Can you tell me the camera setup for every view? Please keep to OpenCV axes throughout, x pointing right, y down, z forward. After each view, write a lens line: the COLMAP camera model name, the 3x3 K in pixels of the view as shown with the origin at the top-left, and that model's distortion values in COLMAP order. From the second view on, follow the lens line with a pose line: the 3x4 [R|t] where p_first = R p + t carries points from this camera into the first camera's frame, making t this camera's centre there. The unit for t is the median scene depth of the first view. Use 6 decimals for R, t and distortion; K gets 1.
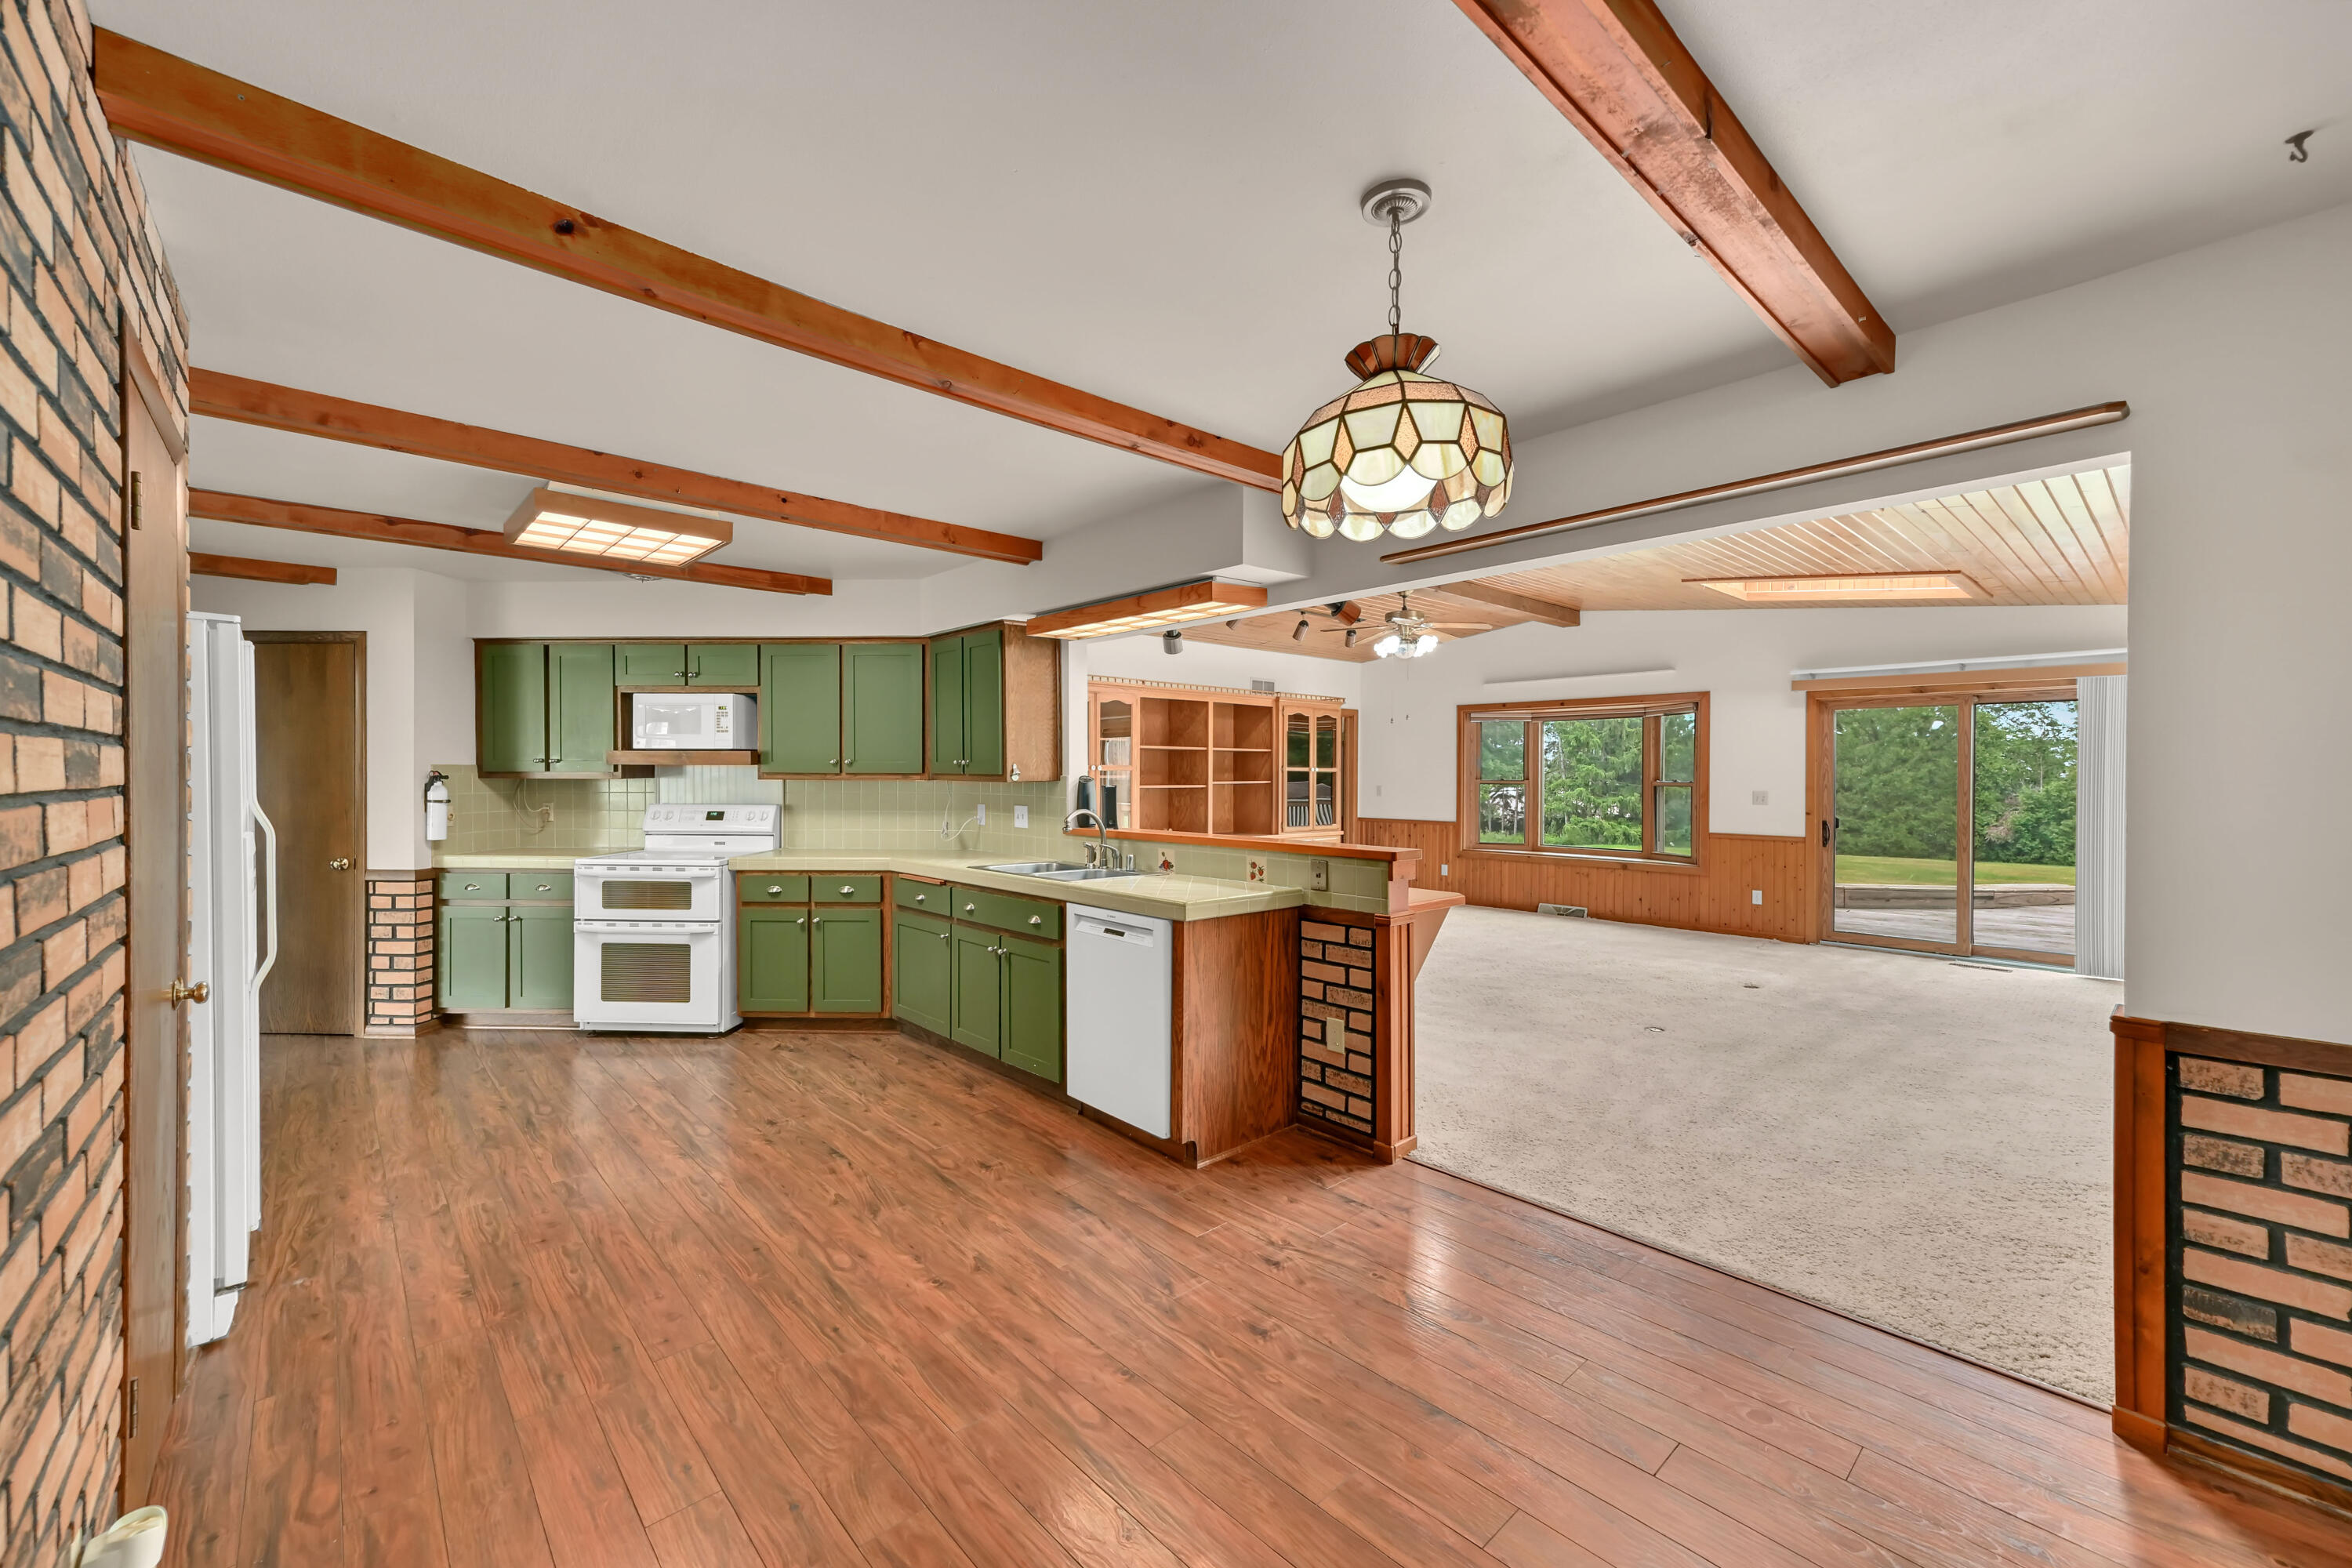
lens RADIAL K [[919.3, 0, 1164.1], [0, 919.3, 767.2], [0, 0, 1]] dist [0.008991, -0.000006]
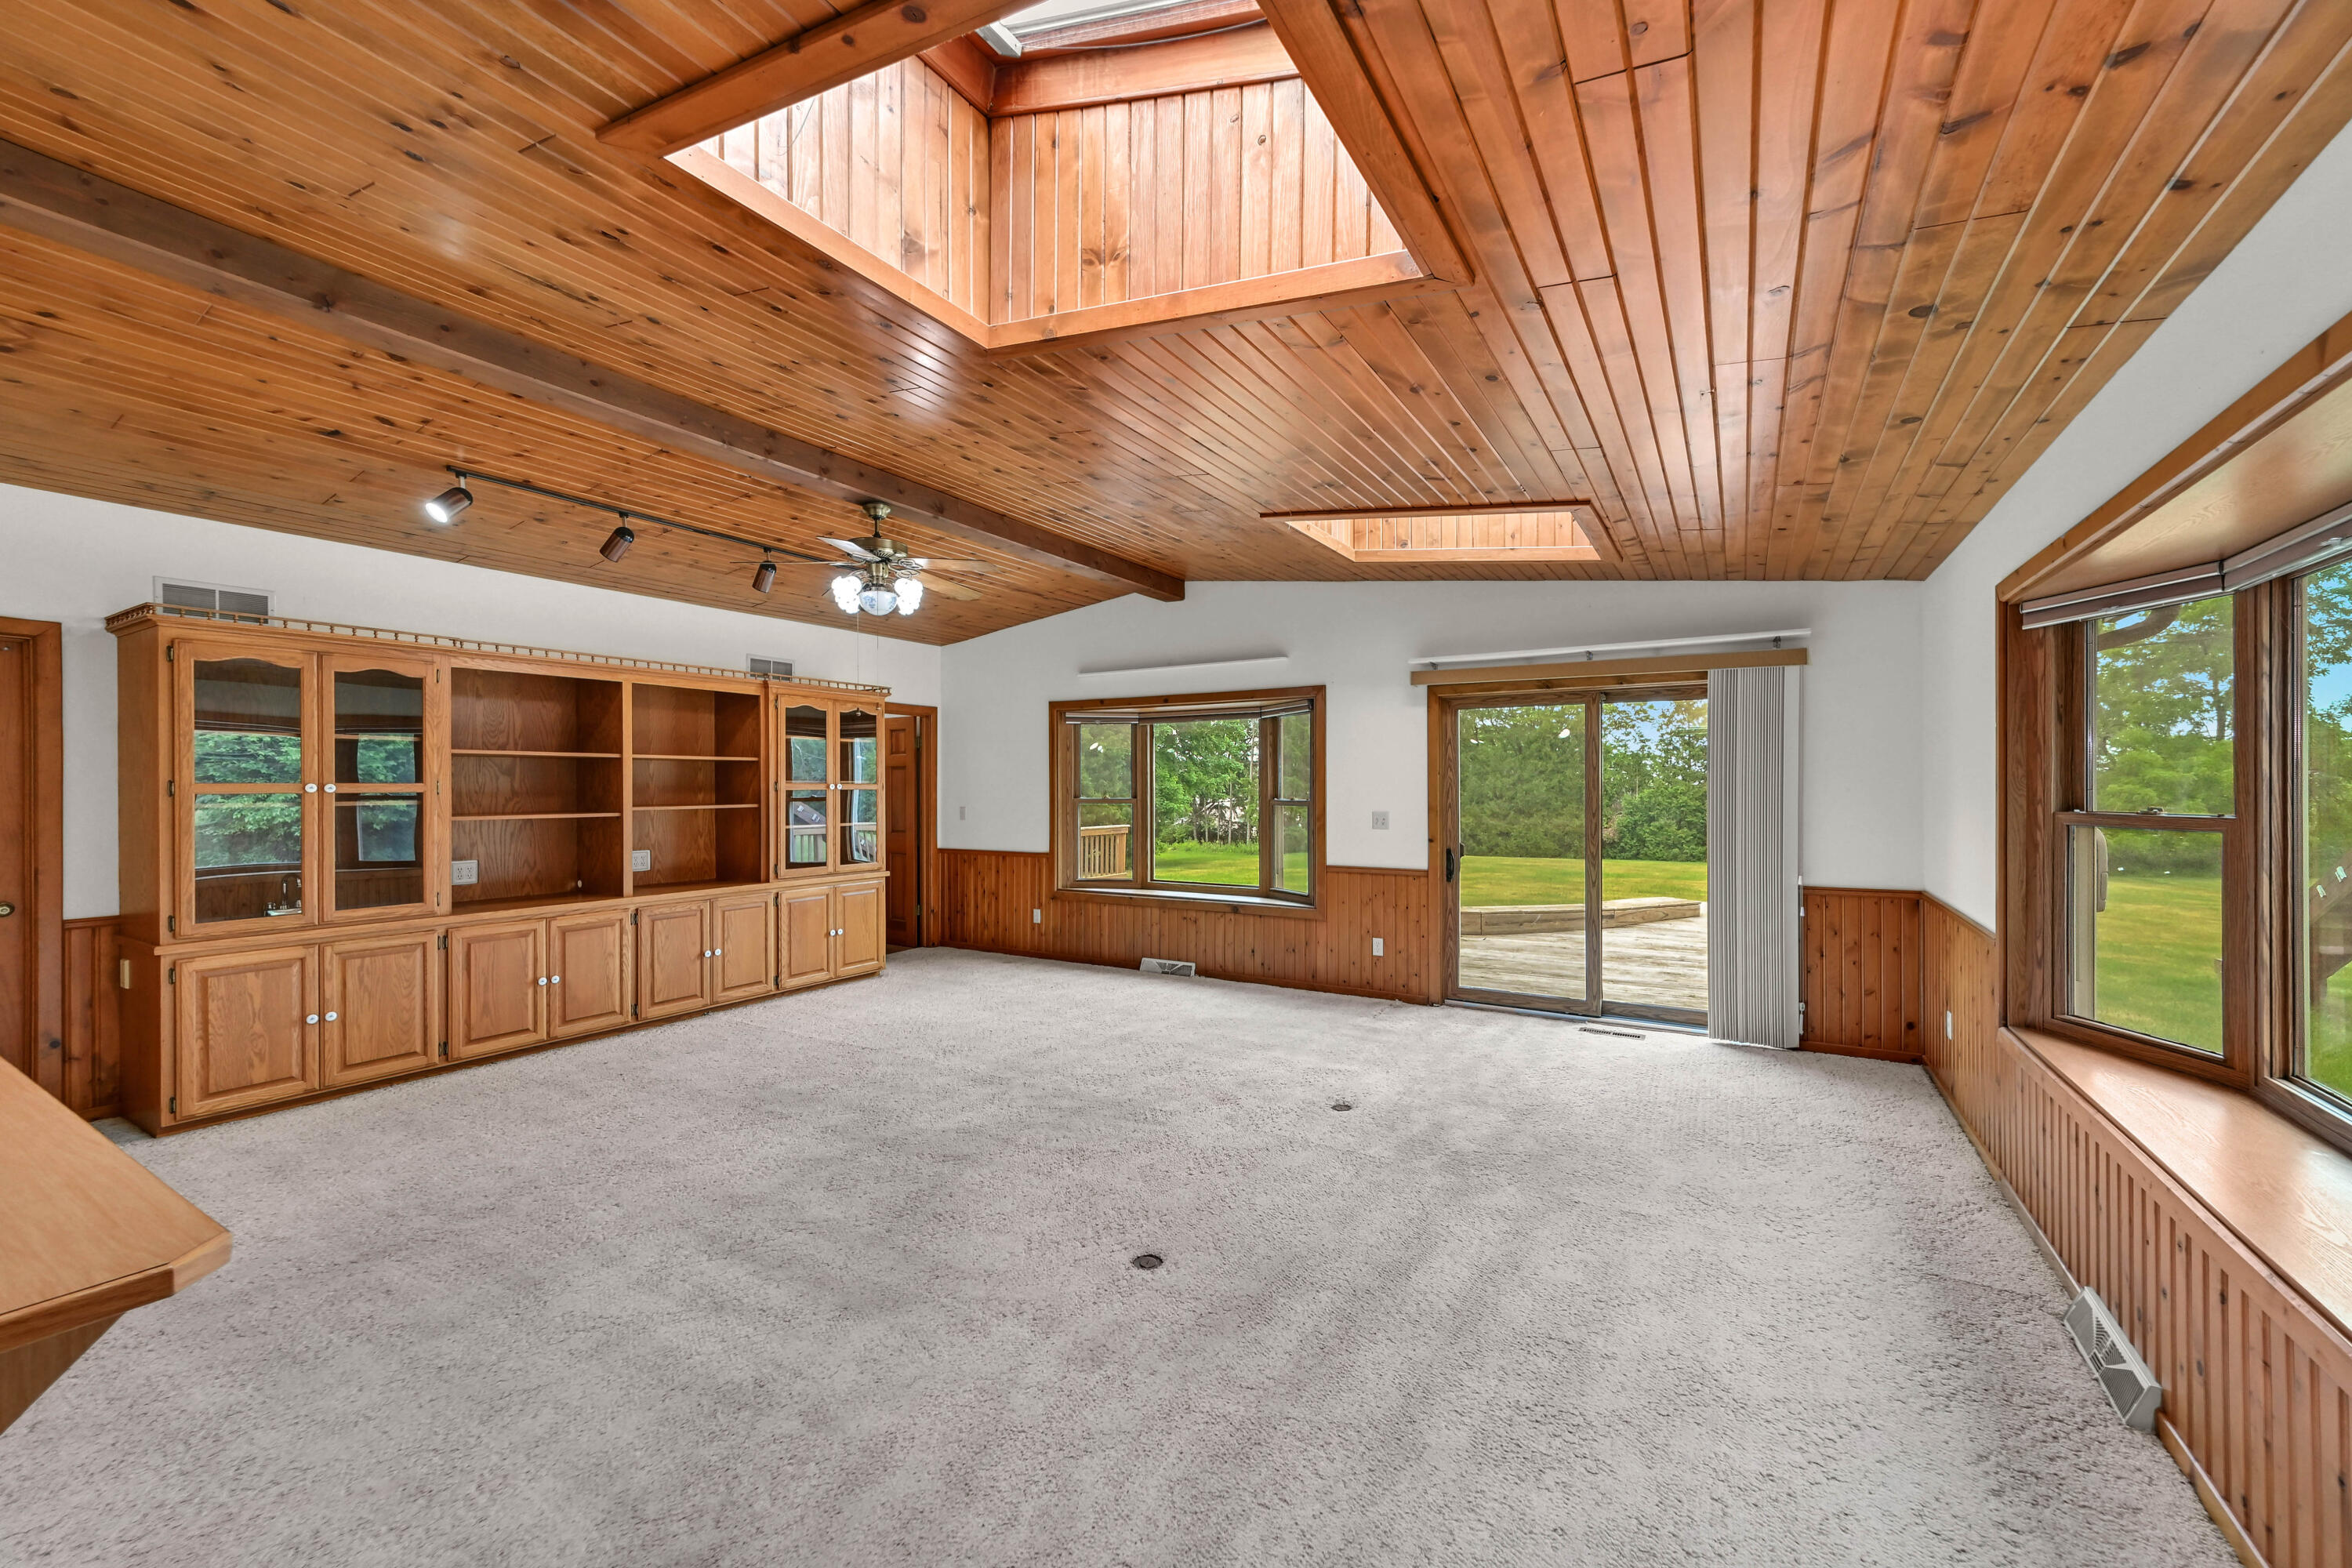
lens RADIAL K [[919.3, 0, 1178.6], [0, 919.3, 764.9], [0, 0, 1]] dist [0.008991, -0.000006]
pose [[0.955486, 0.001023, 0.295034, 0.389862], [0.003466, 0.999886, -0.014691, -0.005185], [-0.295015, 0.015059, 0.955374, 0.466408]]
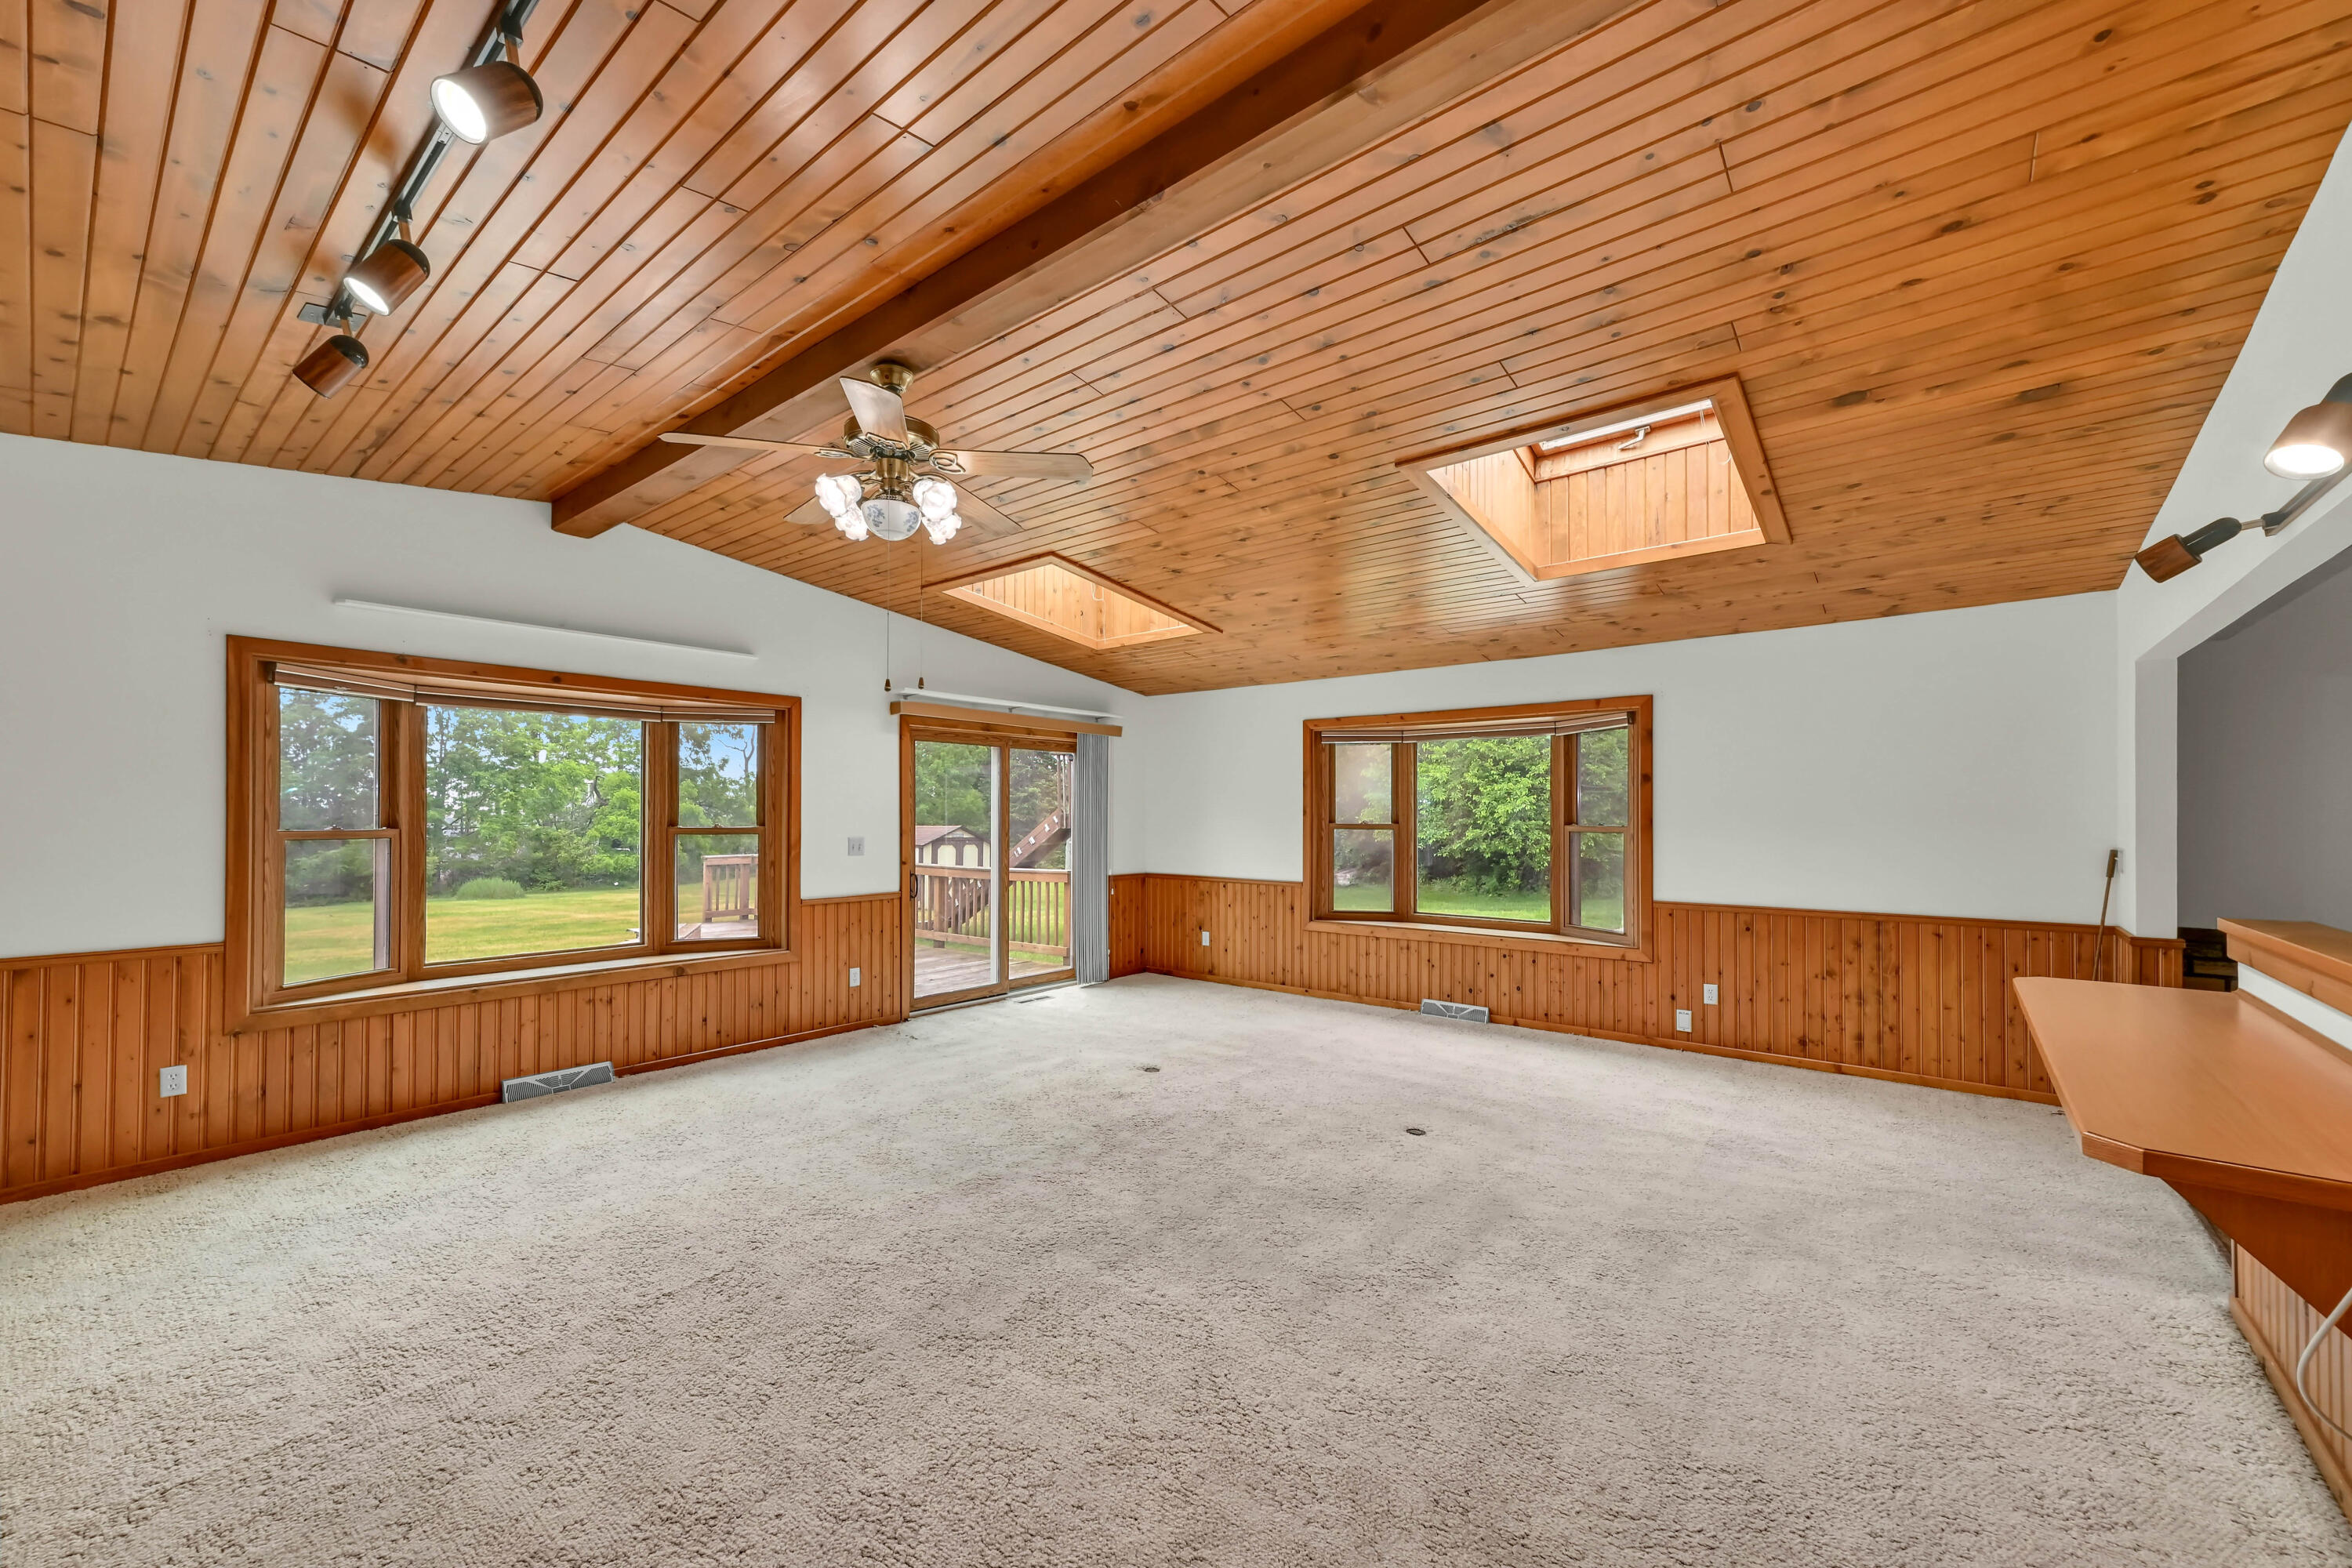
lens RADIAL K [[919.3, 0, 1180.8], [0, 919.3, 807.6], [0, 0, 1]] dist [0.008991, -0.000006]
pose [[-0.160925, 0.004340, 0.986957, -0.242593], [-0.009408, 0.999938, -0.005931, 0.004448], [-0.986922, -0.010240, -0.160874, 1.352110]]
